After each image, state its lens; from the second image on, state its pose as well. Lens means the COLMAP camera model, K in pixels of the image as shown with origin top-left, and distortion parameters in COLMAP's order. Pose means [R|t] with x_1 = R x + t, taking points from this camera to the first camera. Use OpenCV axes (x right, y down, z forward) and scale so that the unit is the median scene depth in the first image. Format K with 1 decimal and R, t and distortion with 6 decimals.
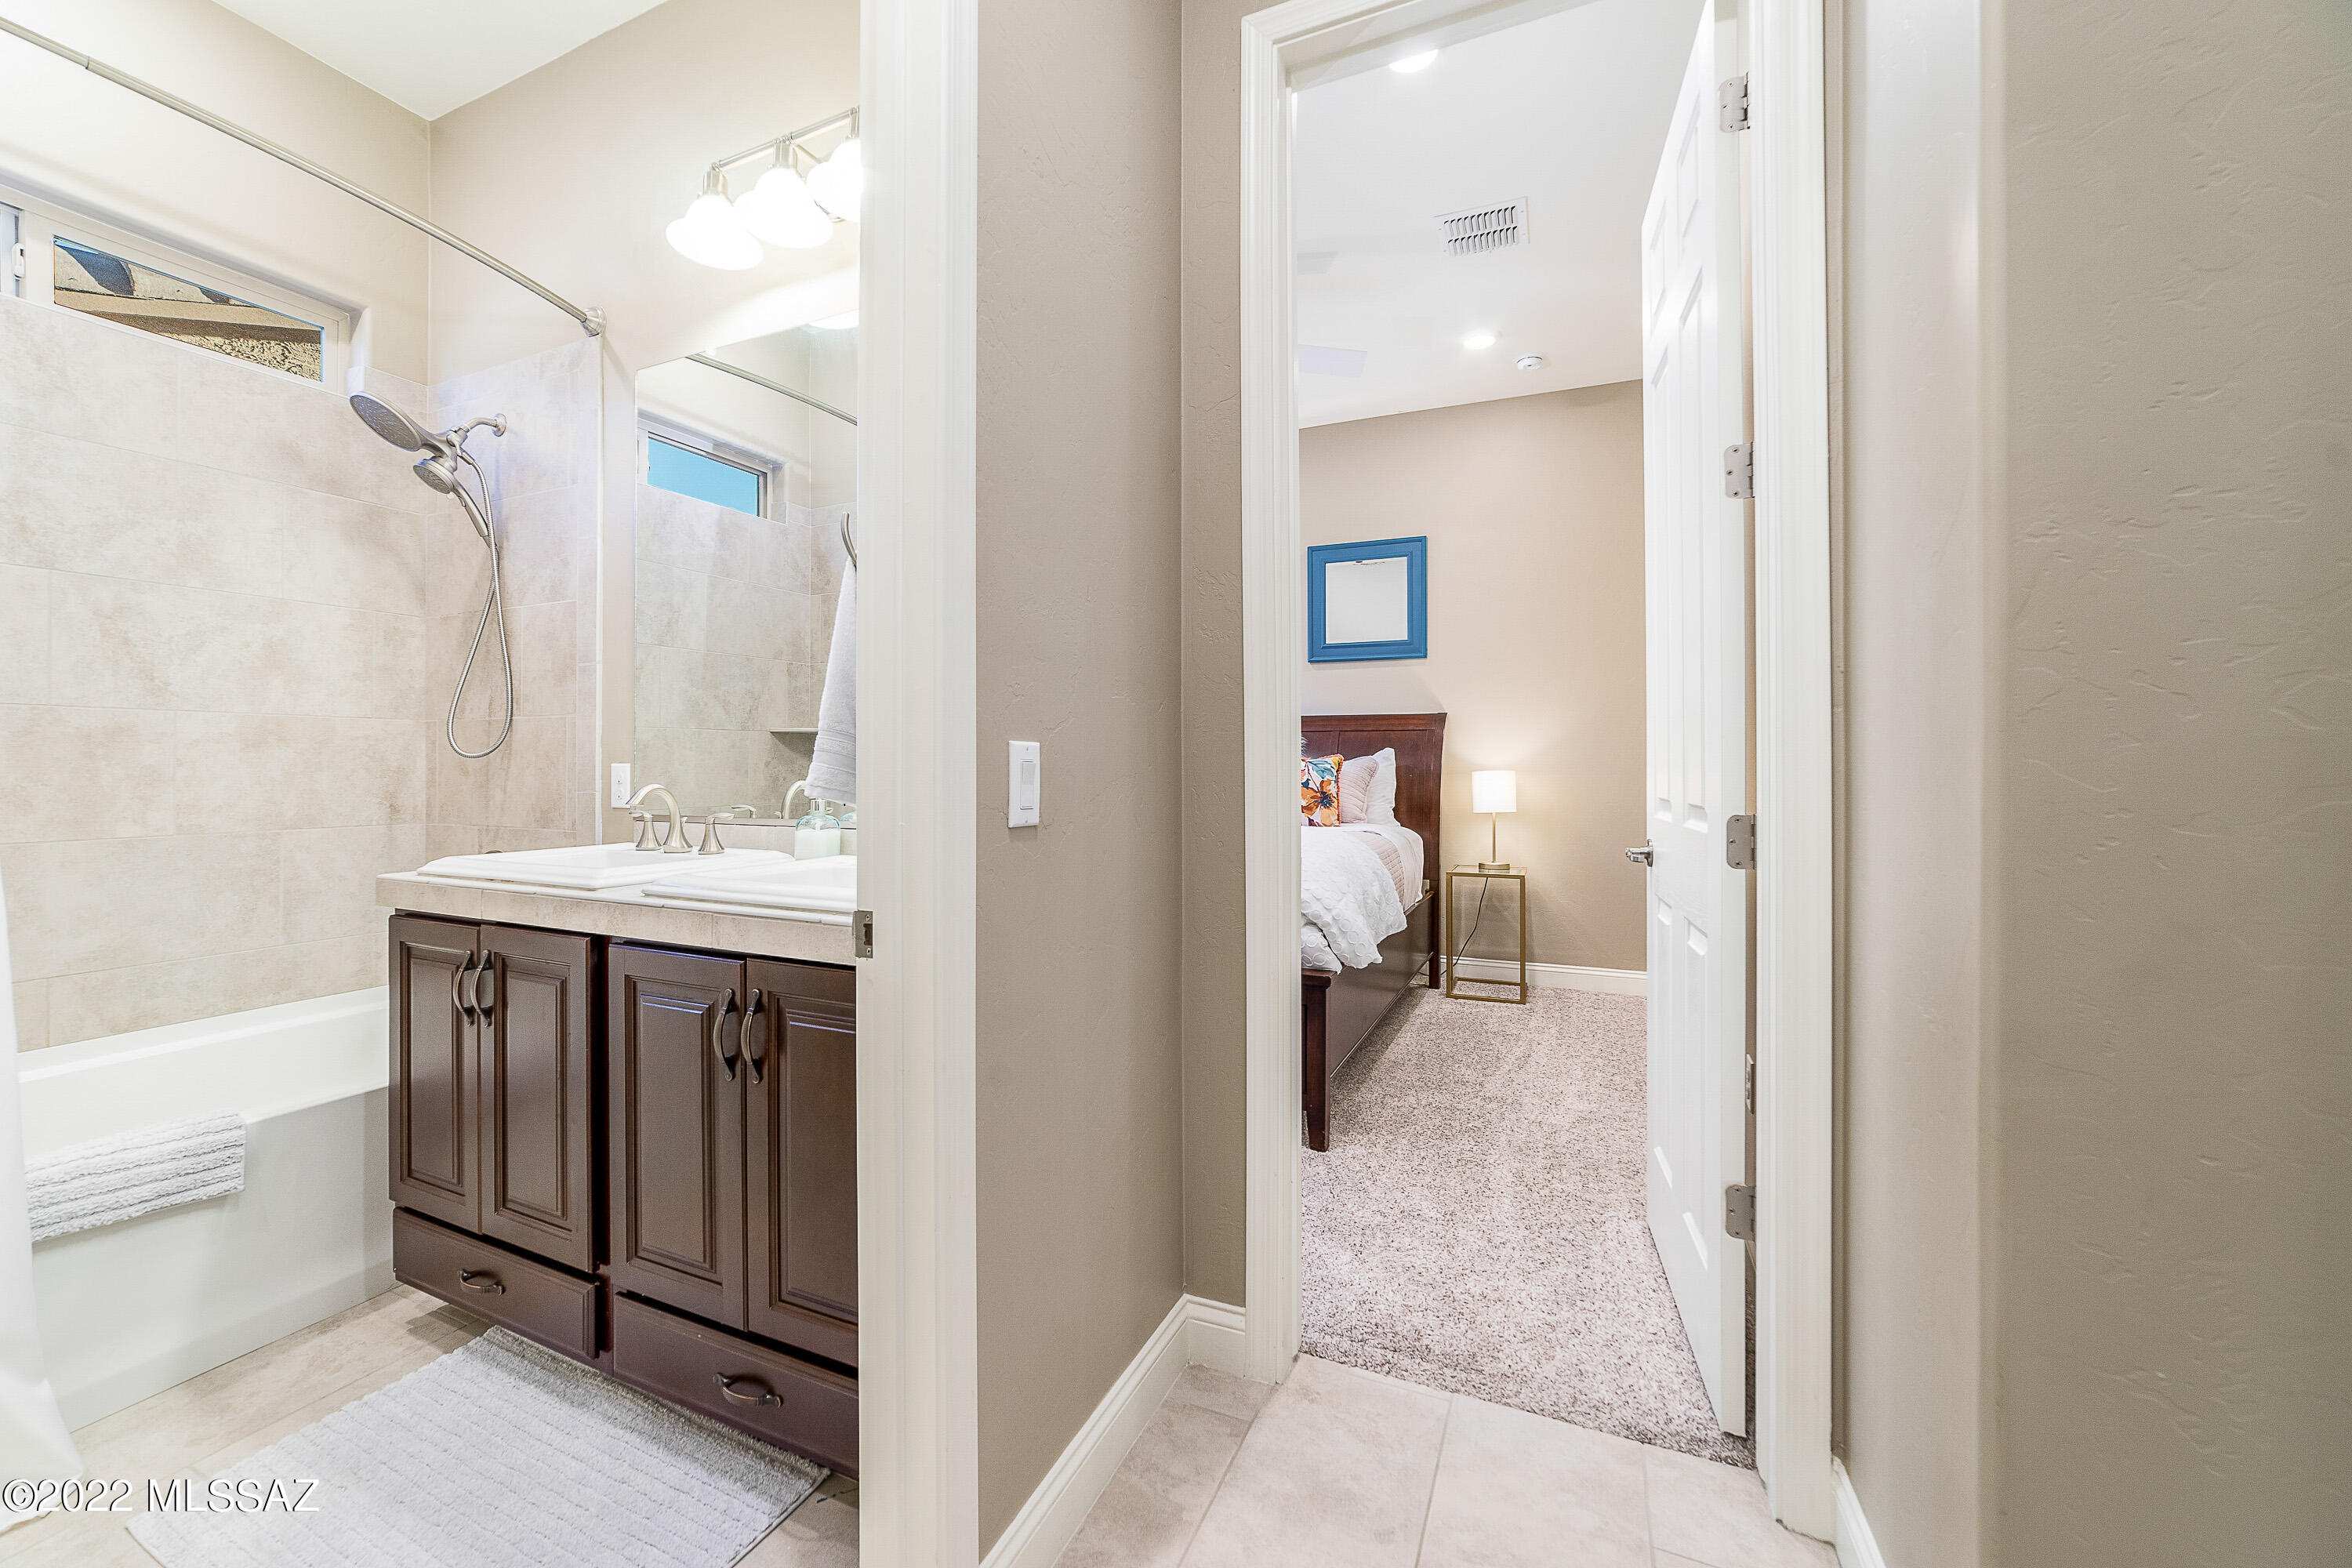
lens RADIAL K [[928.4, 0, 1171.0], [0, 928.4, 739.9], [0, 0, 1]] dist [-0.023528, 0.007886]
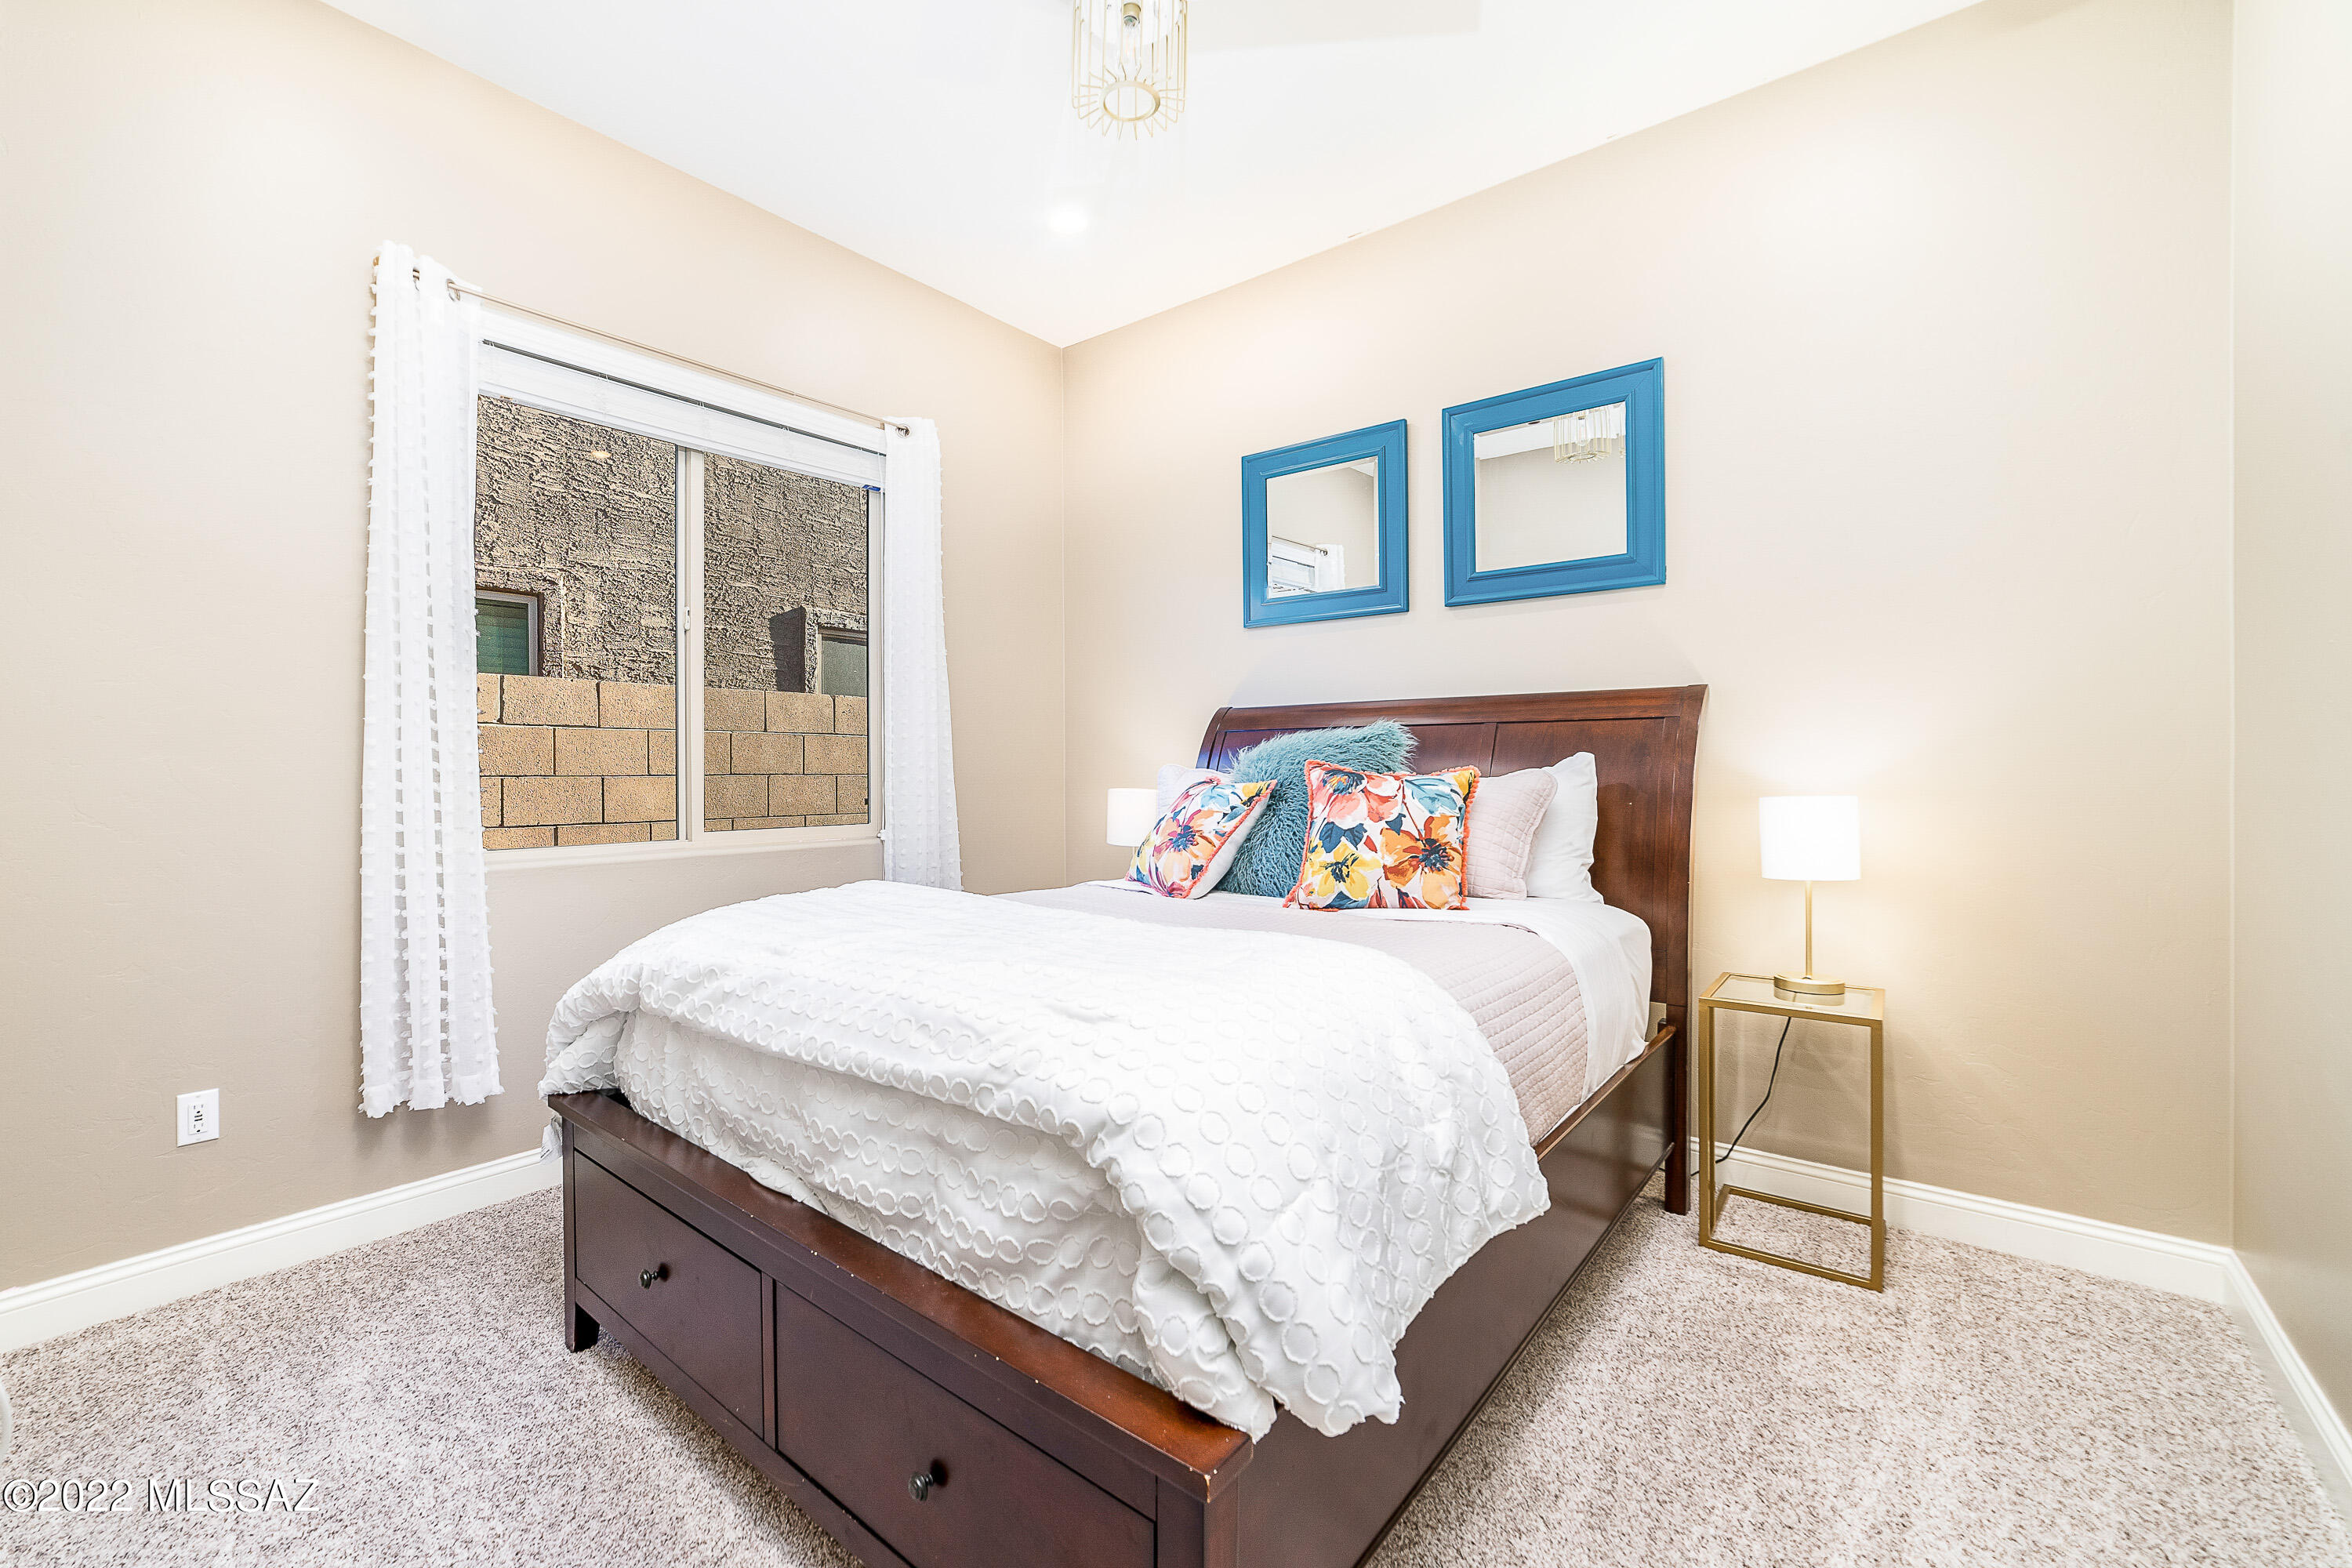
lens RADIAL K [[923.8, 0, 1156.2], [0, 923.8, 755.7], [0, 0, 1]] dist [-0.022883, 0.007095]
pose [[0.958008, -0.010674, -0.286542, 0.153981], [0.015985, 0.999741, 0.016203, -0.001728], [0.286295, -0.020103, 0.957931, 0.427719]]
